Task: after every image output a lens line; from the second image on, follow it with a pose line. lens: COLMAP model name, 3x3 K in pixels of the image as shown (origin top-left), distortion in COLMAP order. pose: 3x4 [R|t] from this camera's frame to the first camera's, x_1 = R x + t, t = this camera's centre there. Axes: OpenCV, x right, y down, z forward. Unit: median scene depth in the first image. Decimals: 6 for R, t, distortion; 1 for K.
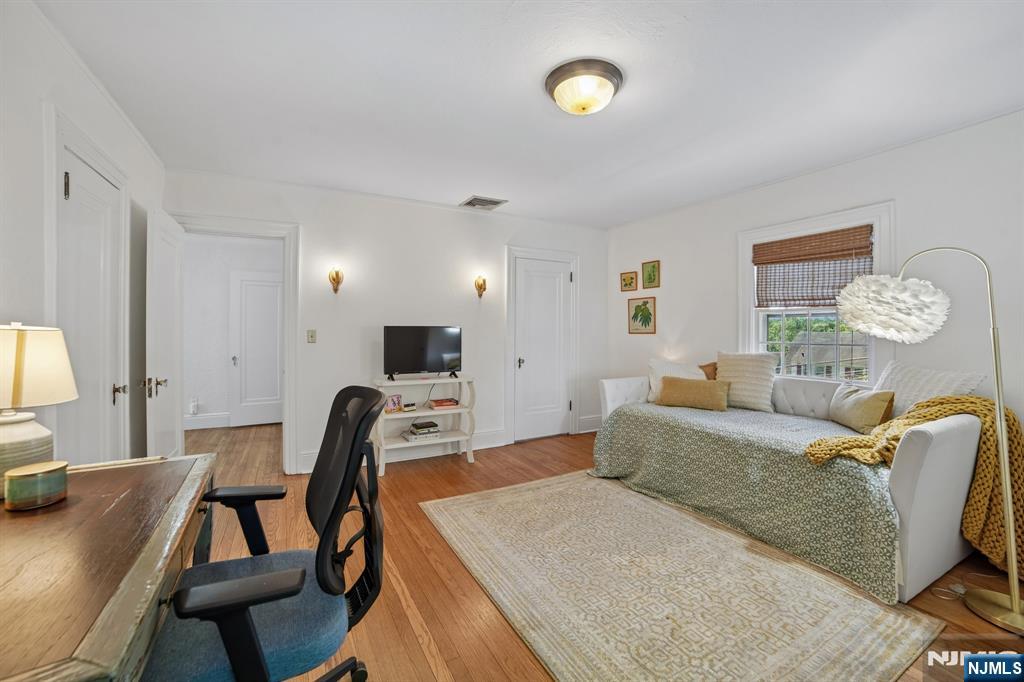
lens RADIAL K [[430.6, 0, 514.5], [0, 430.6, 326.1], [0, 0, 1]] dist [-0.050705, 0.000500]
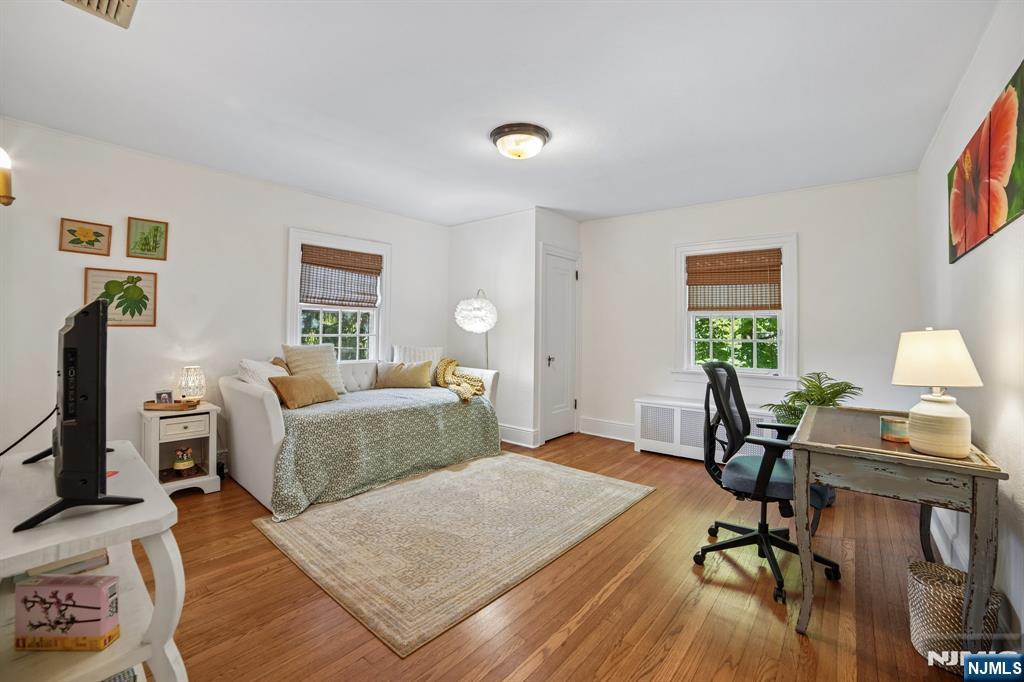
lens RADIAL K [[430.6, 0, 514.5], [0, 430.6, 326.1], [0, 0, 1]] dist [-0.050705, 0.000500]
pose [[-0.349781, -0.002869, 0.936827, -0.620262], [-0.024066, 0.999693, -0.005924, 0.008385], [-0.936522, -0.024618, -0.349743, 0.871152]]
